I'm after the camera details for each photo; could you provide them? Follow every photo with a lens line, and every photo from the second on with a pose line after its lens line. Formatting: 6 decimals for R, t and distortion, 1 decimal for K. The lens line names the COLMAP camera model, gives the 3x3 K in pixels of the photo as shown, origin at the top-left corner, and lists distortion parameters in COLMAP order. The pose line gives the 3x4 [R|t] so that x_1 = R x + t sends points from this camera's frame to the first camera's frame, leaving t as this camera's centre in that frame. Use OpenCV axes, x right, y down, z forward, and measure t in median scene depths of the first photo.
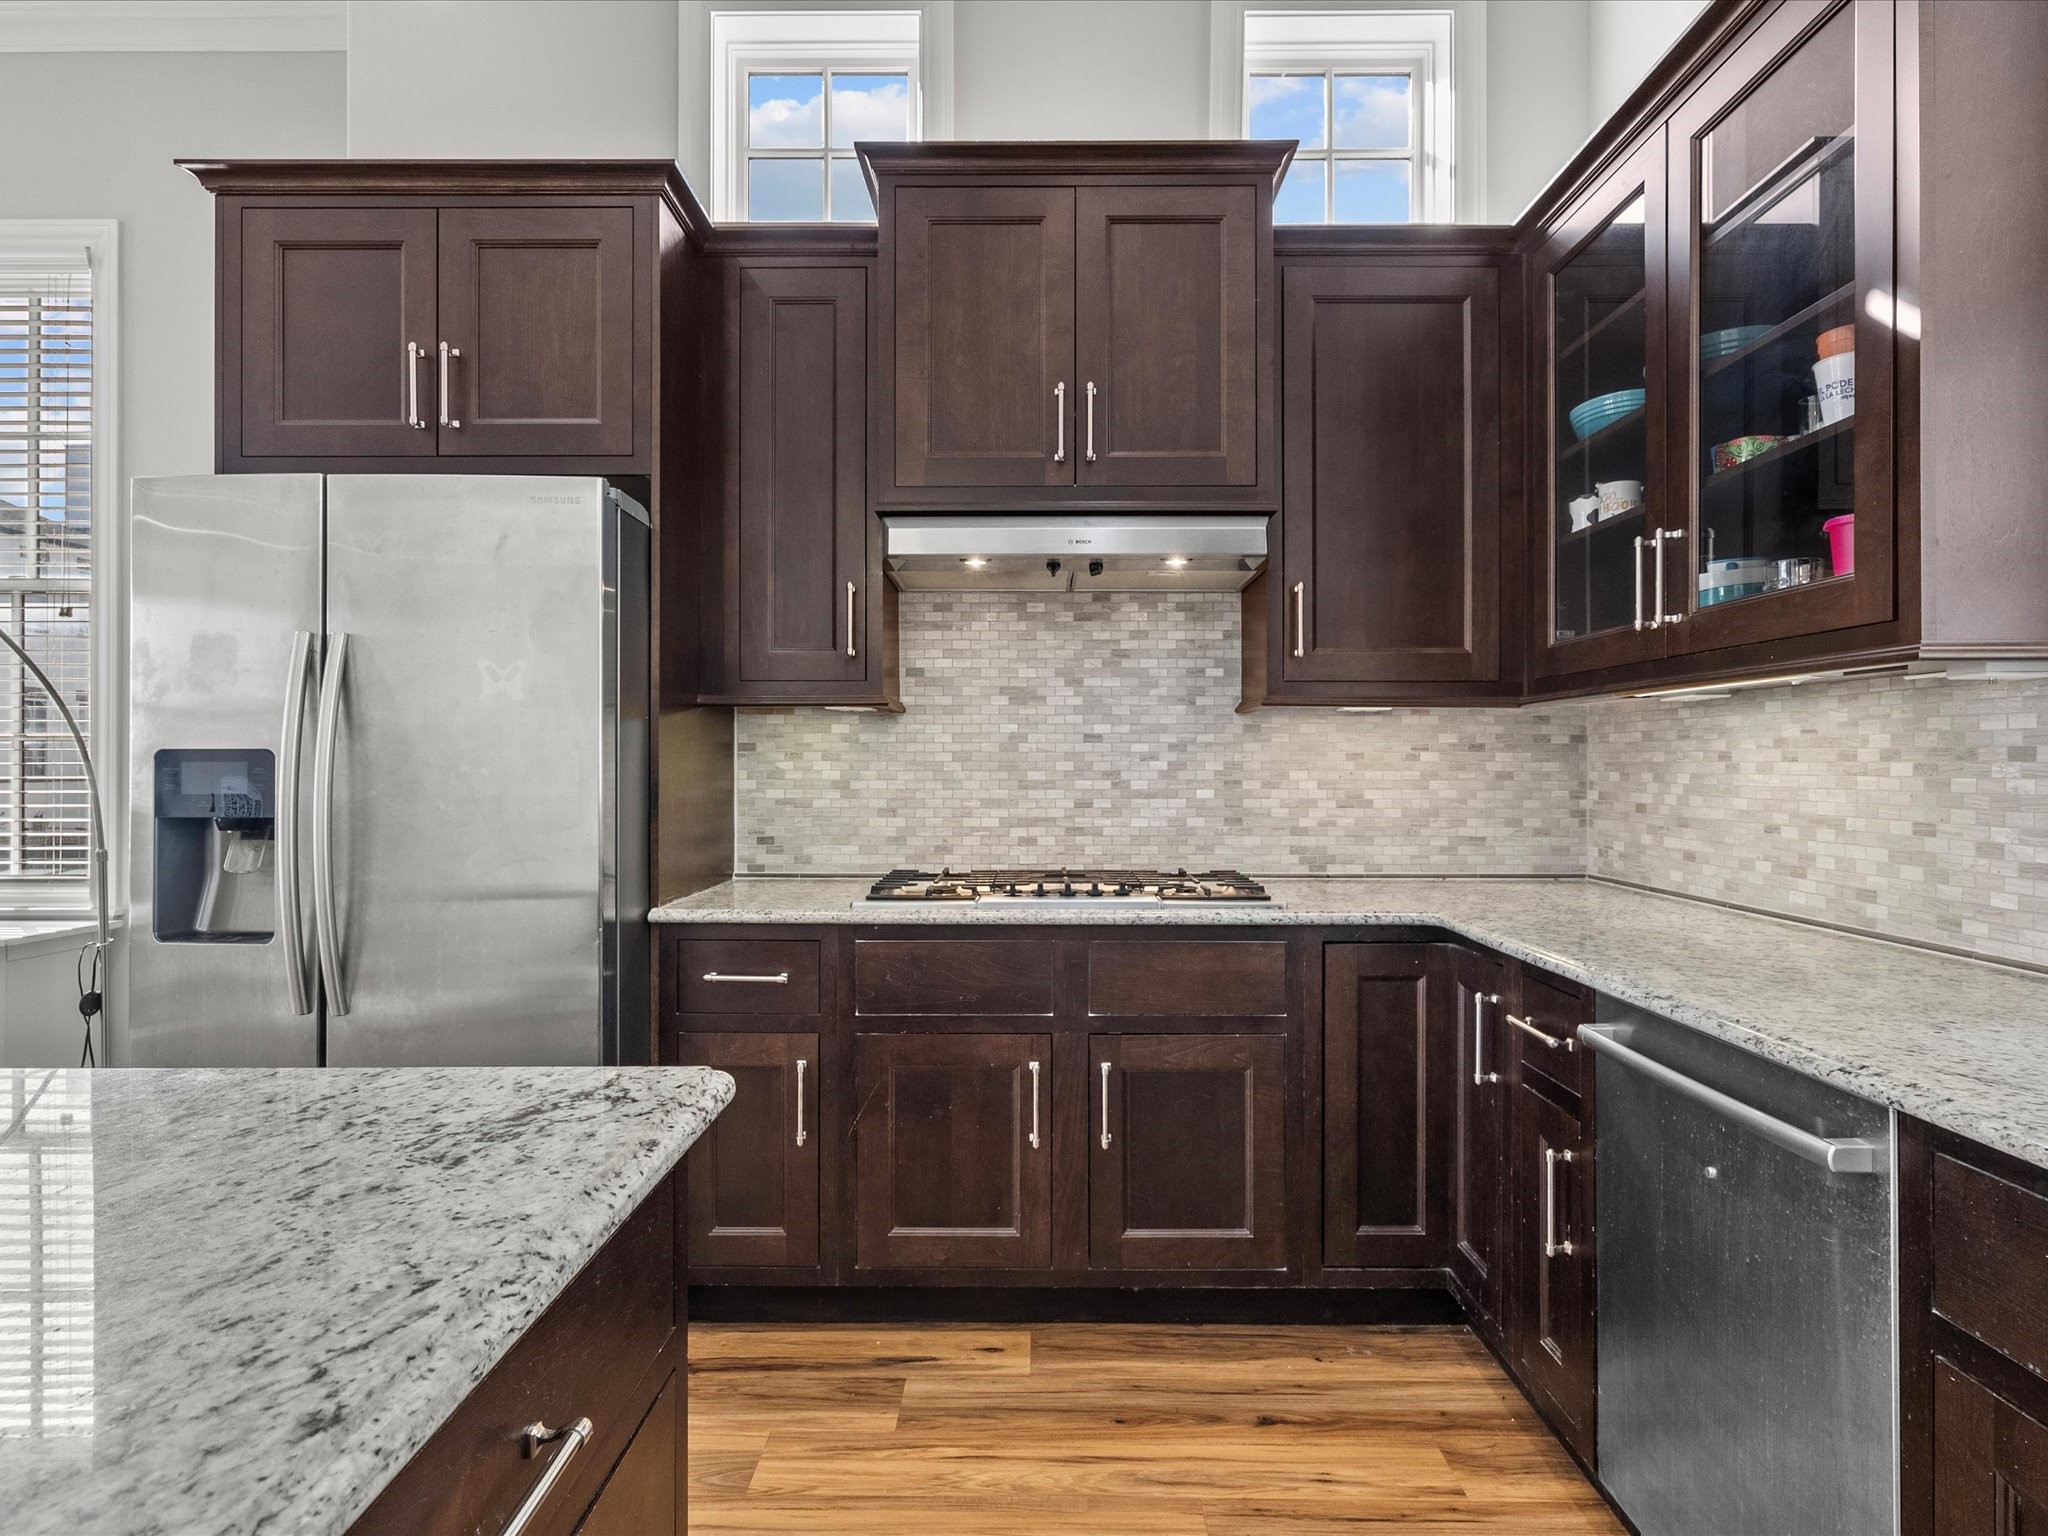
lens RADIAL K [[1094.0, 0, 1024.0], [0, 1094.0, 768.0], [0, 0, 1]] dist [-0.002168, 0.002650]
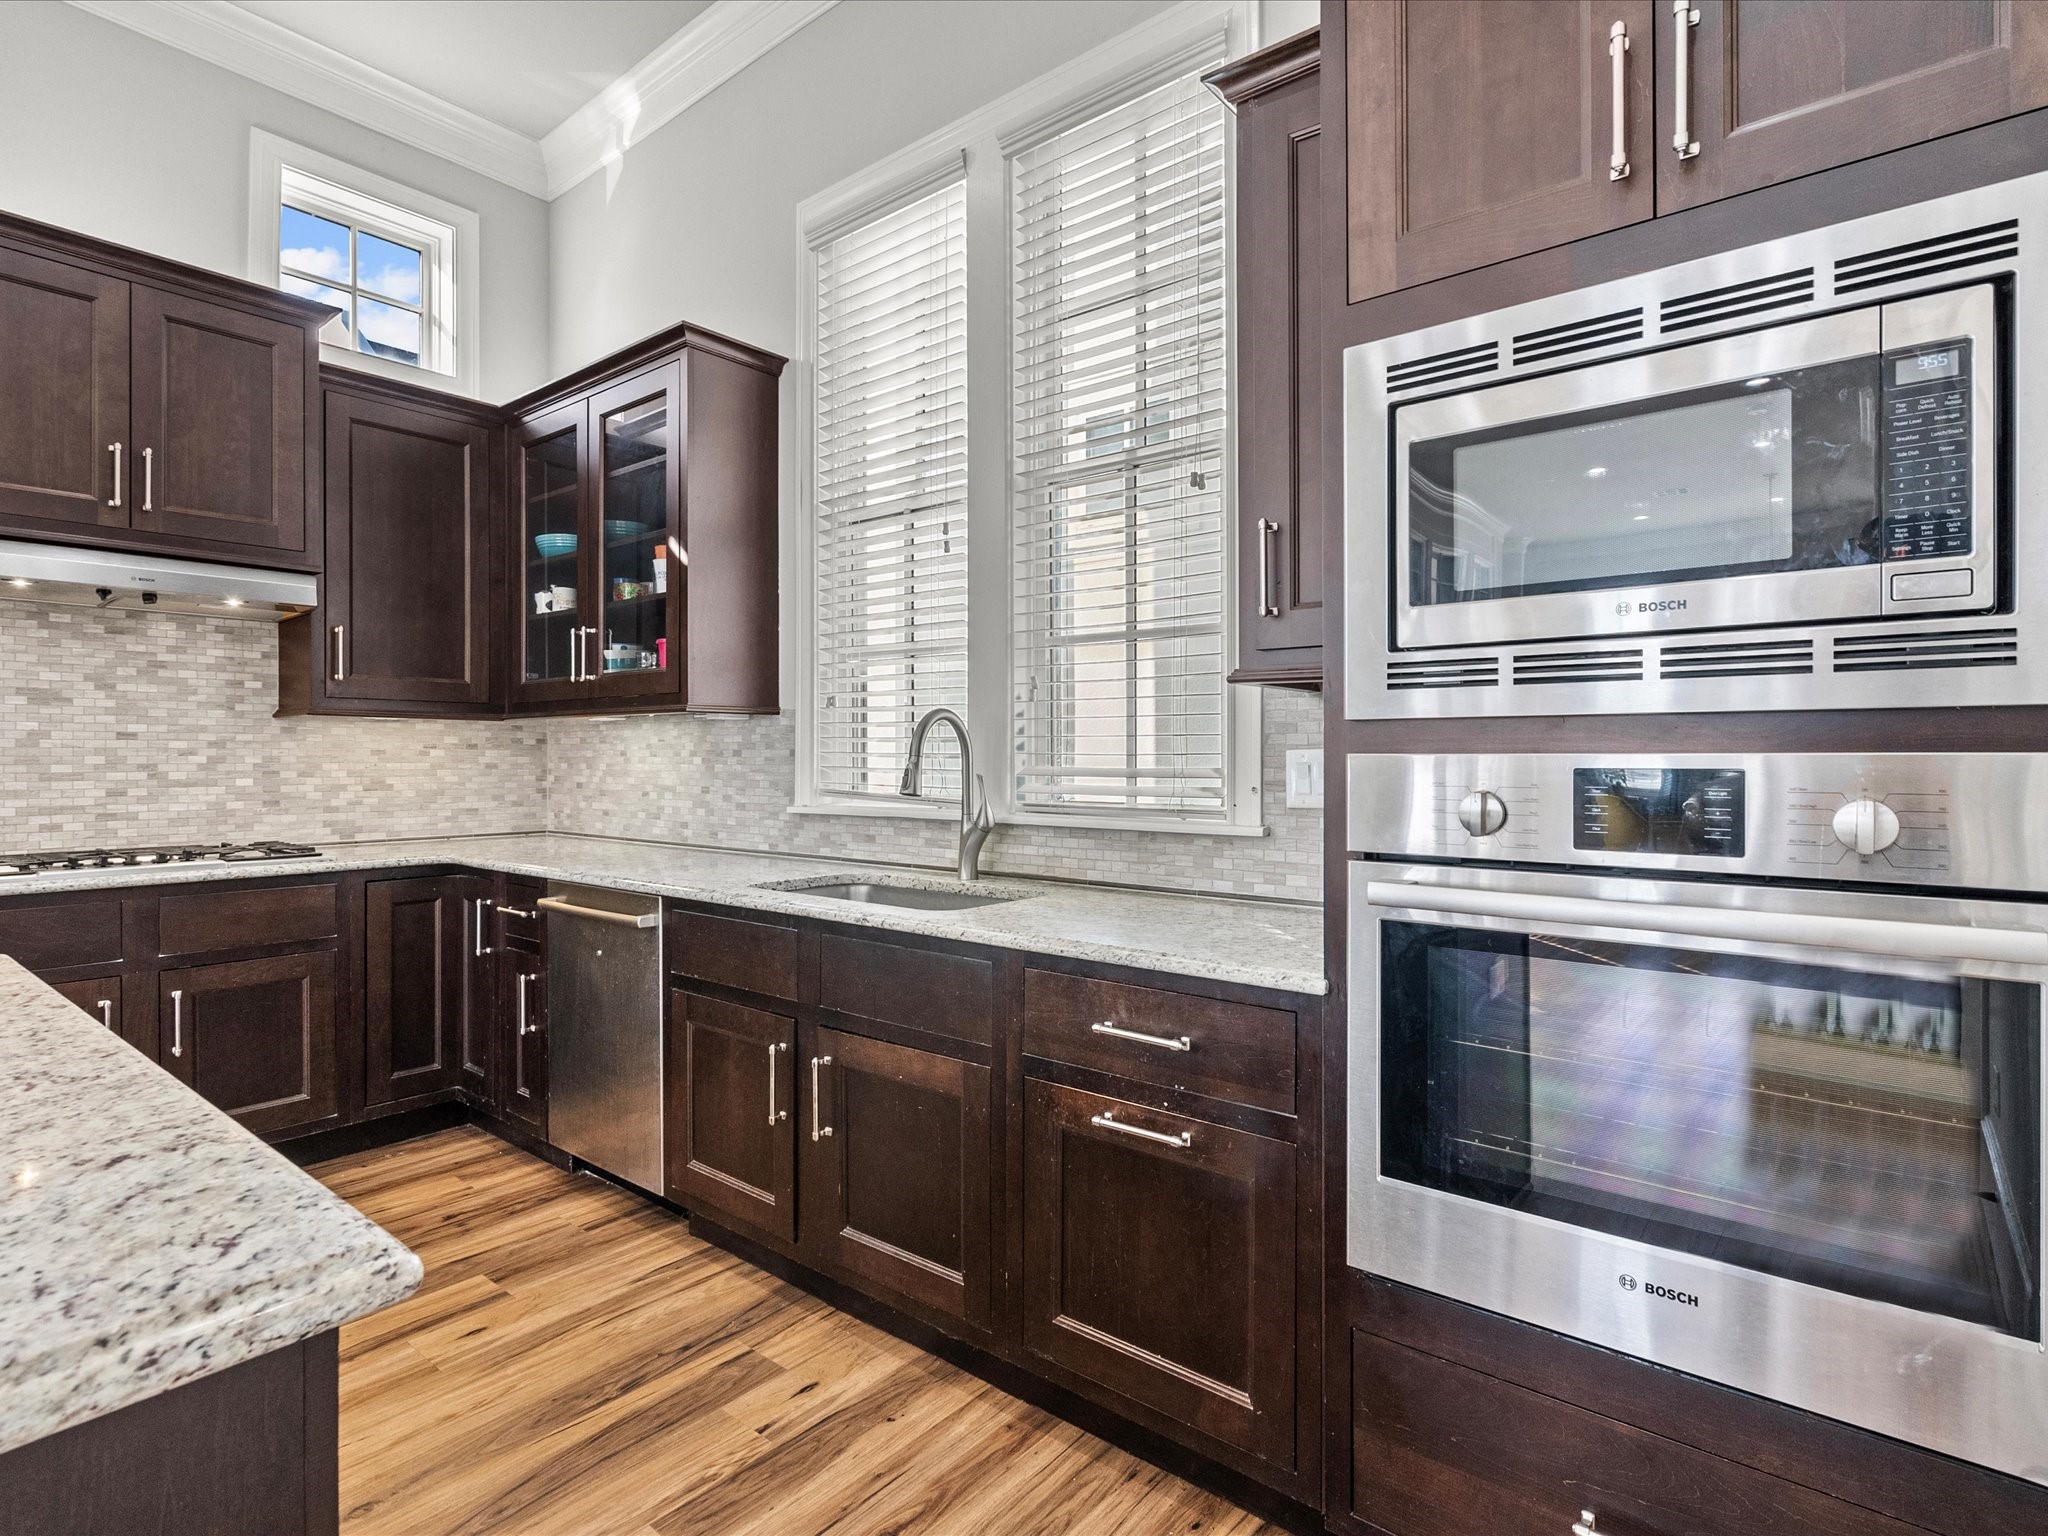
lens RADIAL K [[1052.8, 0, 1032.6], [0, 1052.8, 755.6], [0, 0, 1]] dist [-0.001983, 0.000571]
pose [[0.623125, 0.000892, 0.782122, -0.219262], [0.002884, 0.999990, -0.003437, 0.000048], [-0.782117, 0.004397, 0.623116, -0.460859]]
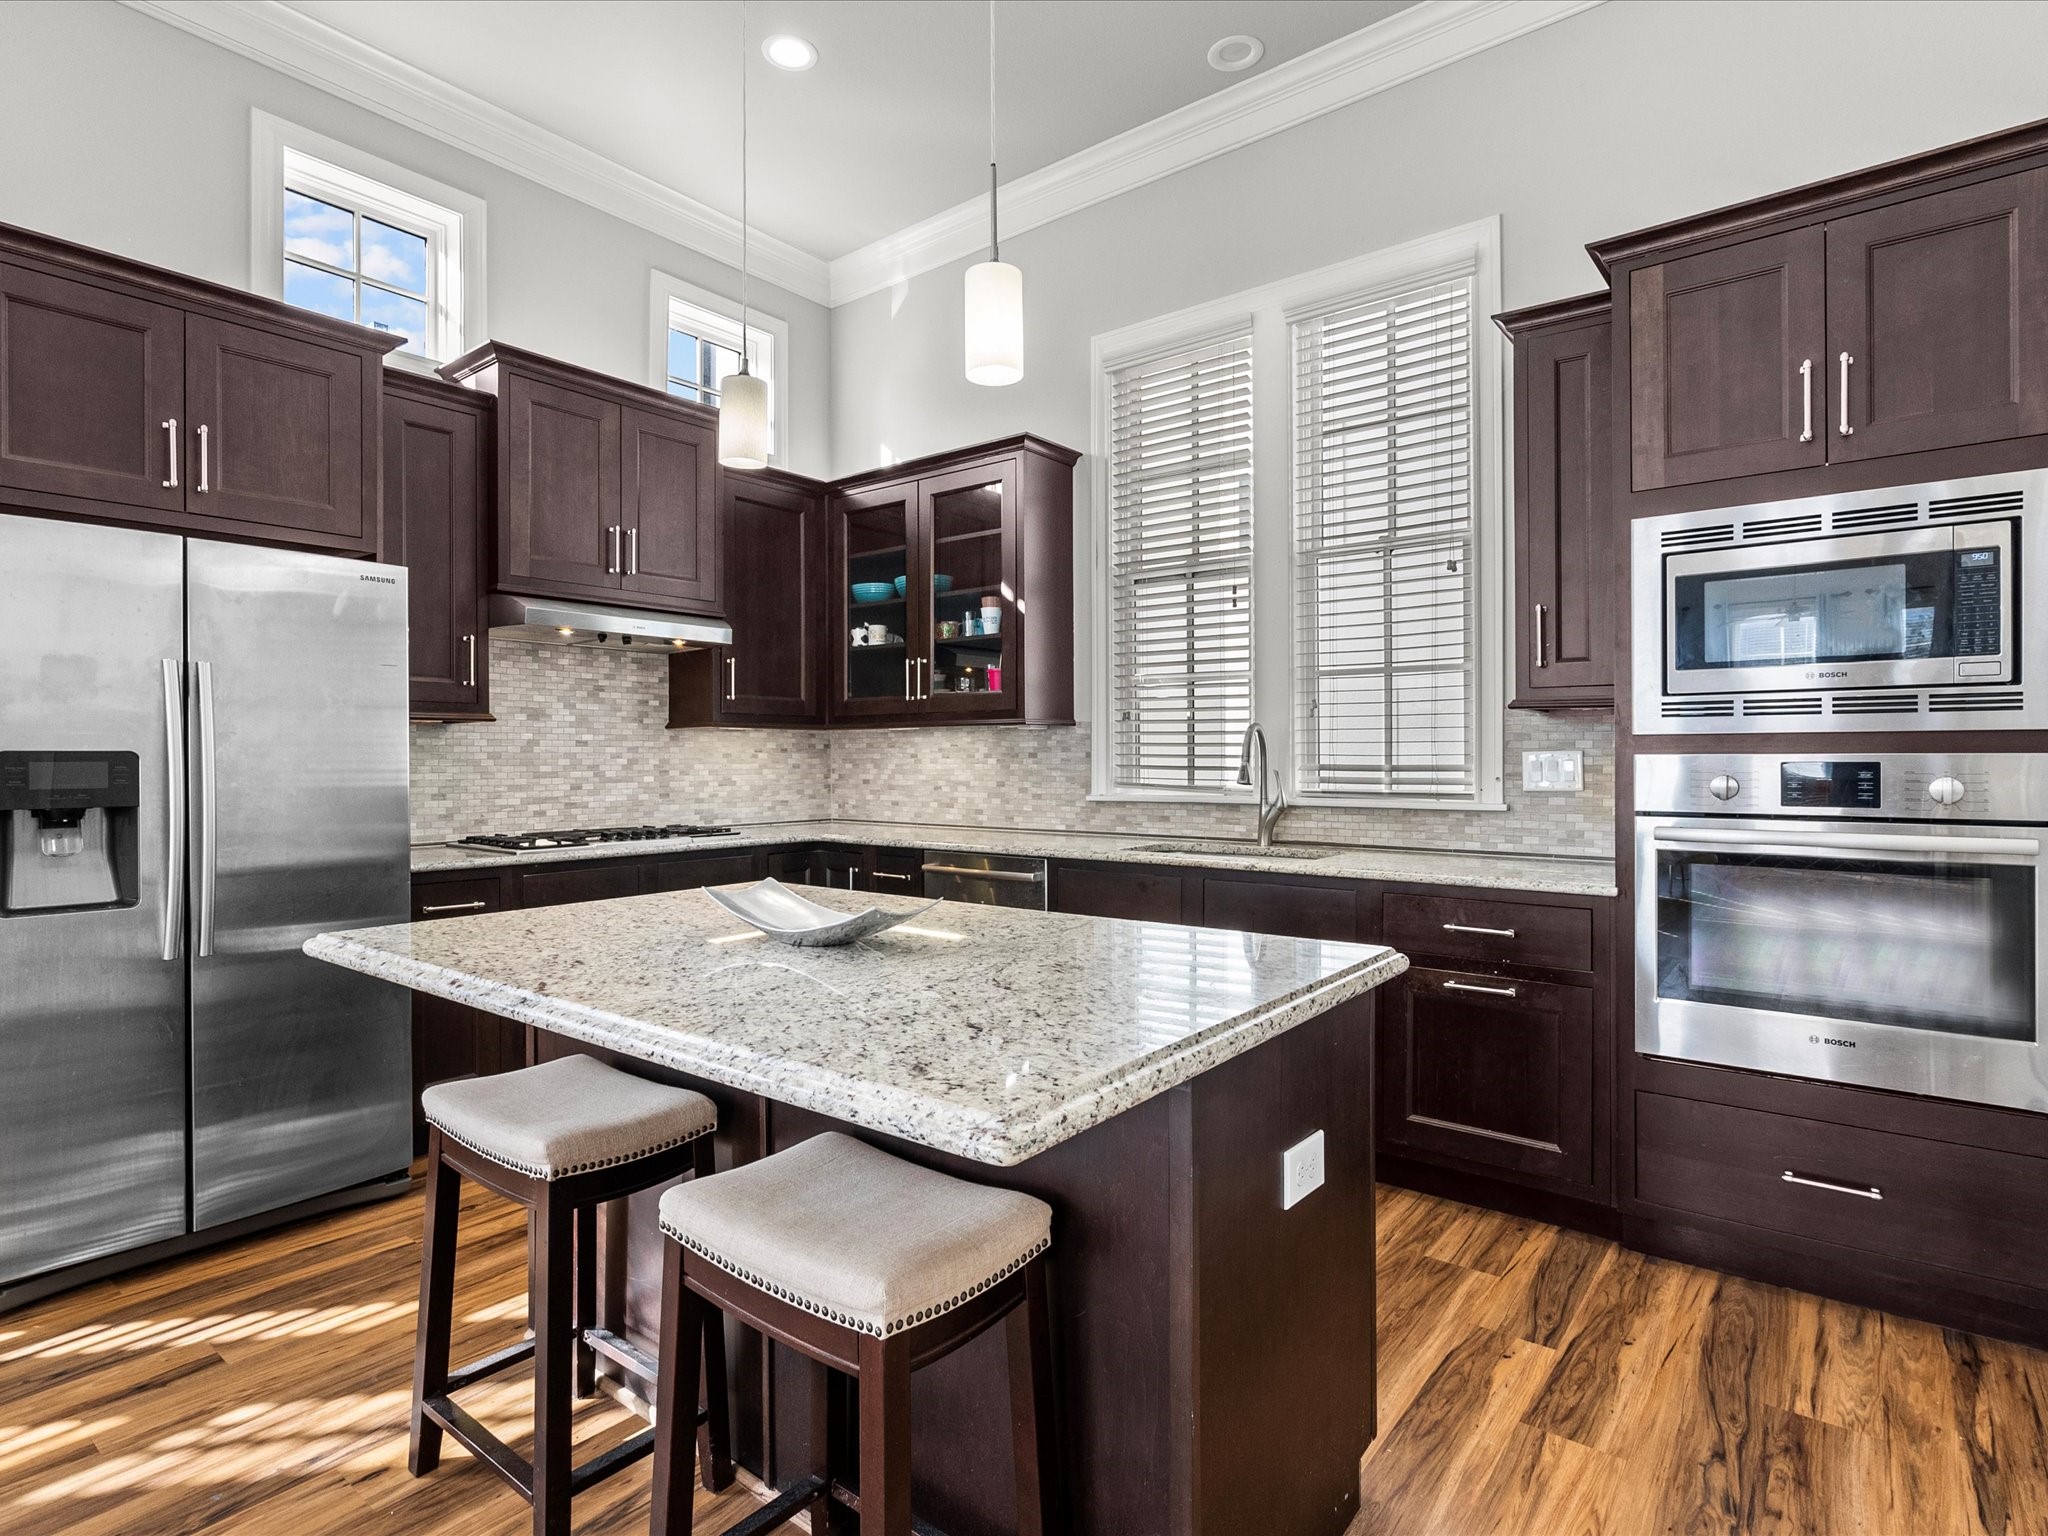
lens RADIAL K [[1066.1, 0, 1030.5], [0, 1066.1, 755.7], [0, 0, 1]] dist [0.000211, 0.000860]
pose [[0.611247, -0.000062, 0.791440, -0.755108], [0.006090, 0.999971, -0.004625, 0.000093], [-0.791416, 0.007647, 0.611230, -0.405498]]
